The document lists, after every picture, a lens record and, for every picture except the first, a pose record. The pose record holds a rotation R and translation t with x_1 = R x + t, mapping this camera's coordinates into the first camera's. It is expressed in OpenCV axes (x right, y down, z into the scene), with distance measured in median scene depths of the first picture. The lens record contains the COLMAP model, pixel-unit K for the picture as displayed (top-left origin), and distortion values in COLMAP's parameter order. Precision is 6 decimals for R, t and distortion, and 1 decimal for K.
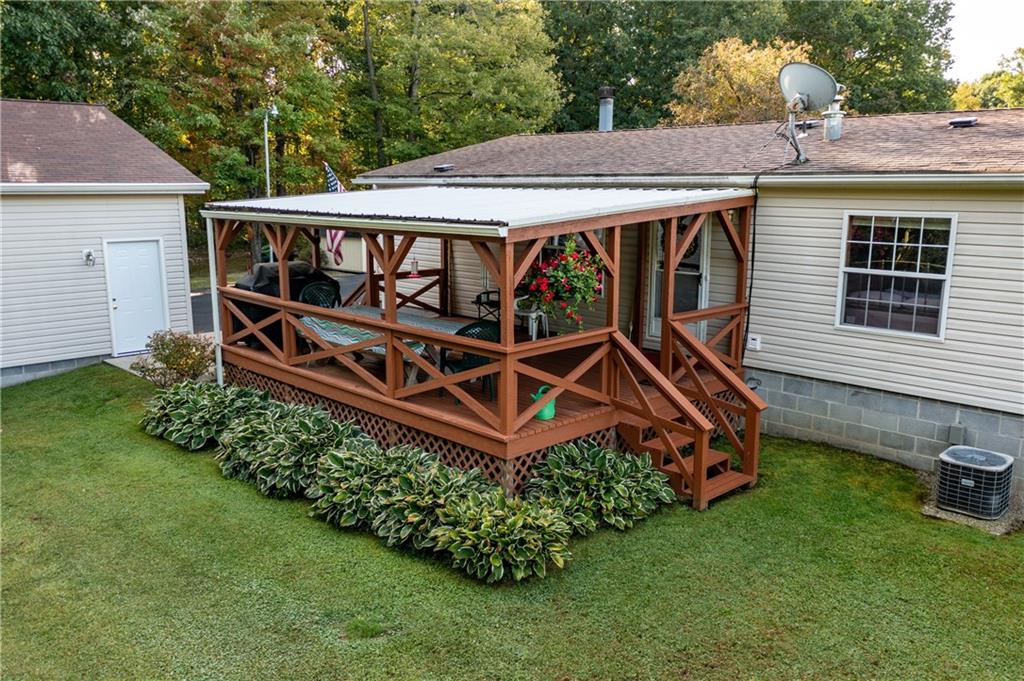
lens RADIAL K [[820.2, 0, 512.0], [0, 820.2, 340.5], [0, 0, 1]] dist [0.005051, 0.007933]
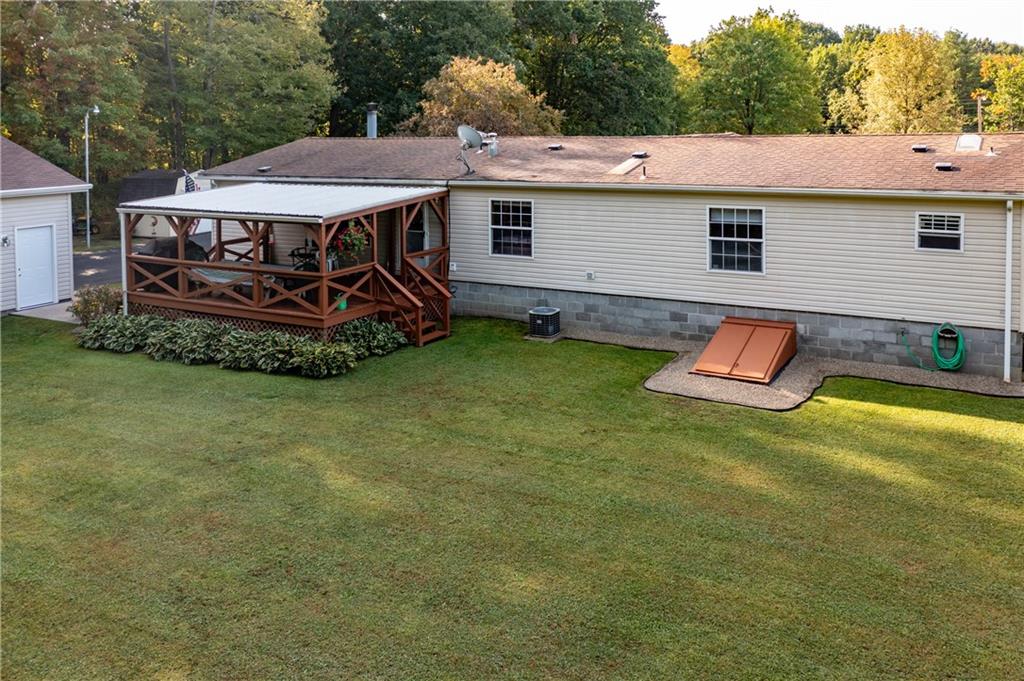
lens RADIAL K [[818.2, 0, 563.9], [0, 818.2, 145.4], [0, 0, 1]] dist [-0.000736, -0.000486]
pose [[0.945464, -0.018528, 0.325199, -0.079424], [0.074162, 0.984403, -0.159530, 0.052474], [-0.317171, 0.174947, 0.932092, -0.995185]]
